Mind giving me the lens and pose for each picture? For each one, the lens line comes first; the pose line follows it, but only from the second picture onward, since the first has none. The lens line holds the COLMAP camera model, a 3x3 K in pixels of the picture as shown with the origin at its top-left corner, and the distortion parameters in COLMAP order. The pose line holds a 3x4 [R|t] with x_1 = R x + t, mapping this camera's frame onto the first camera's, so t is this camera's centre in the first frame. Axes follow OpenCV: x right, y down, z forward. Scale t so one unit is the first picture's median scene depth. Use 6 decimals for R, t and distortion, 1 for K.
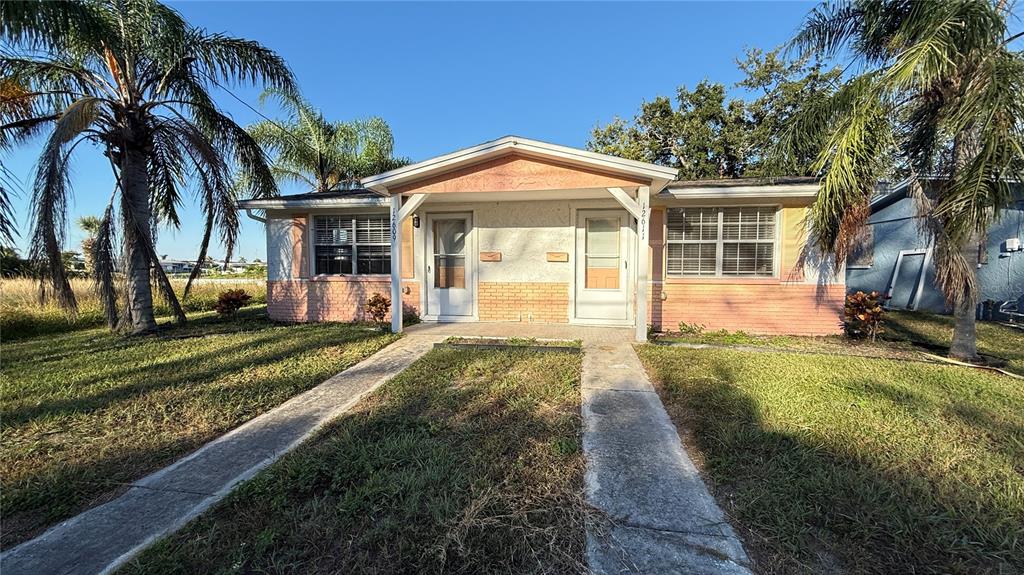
lens RADIAL K [[407.5, 0, 510.7], [0, 407.5, 287.6], [0, 0, 1]] dist [0.000220, 0.000221]
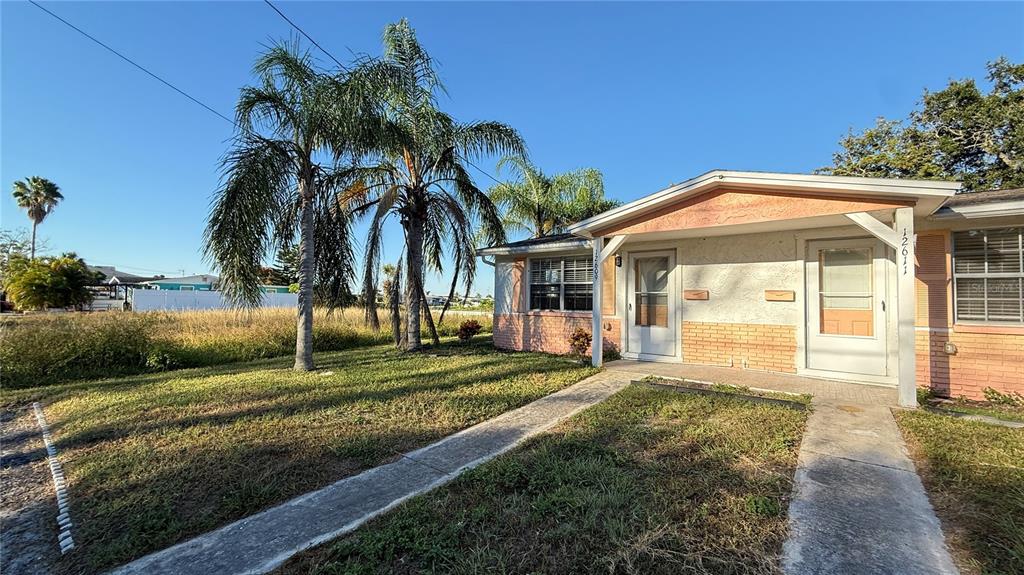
lens RADIAL K [[407.5, 0, 509.9], [0, 407.5, 287.5], [0, 0, 1]] dist [0.000220, 0.000221]
pose [[0.875148, -0.004490, -0.483834, 0.034681], [-0.038665, 0.996110, -0.079181, -0.000948], [0.482308, 0.088003, 0.871570, -0.044901]]
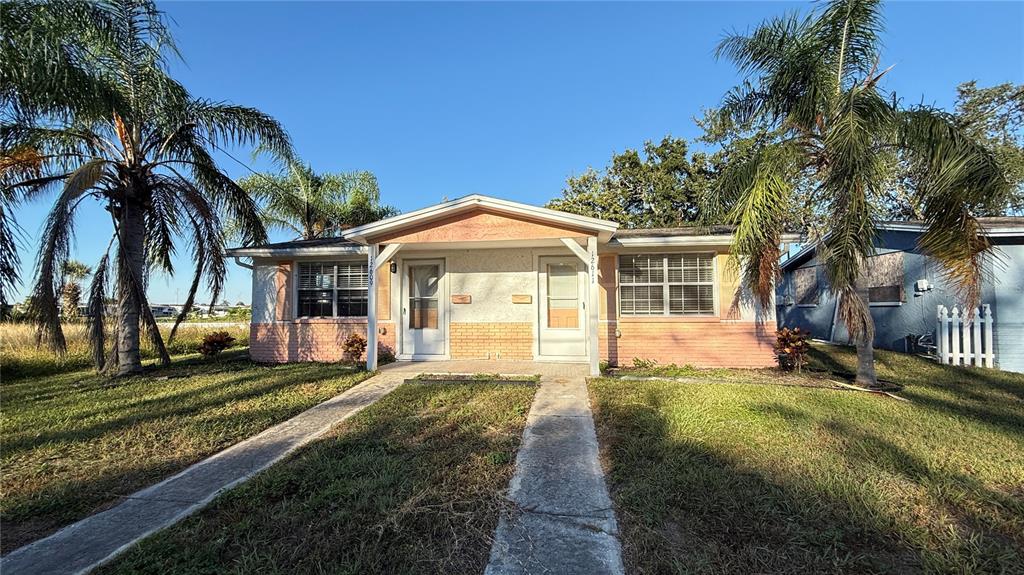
lens RADIAL K [[407.5, 0, 510.7], [0, 407.5, 287.6], [0, 0, 1]] dist [0.000220, 0.000221]
pose [[0.999518, -0.007365, 0.030173, 0.057147], [0.010348, 0.994942, -0.099921, 0.004049], [-0.029284, 0.100185, 0.994538, -0.103397]]
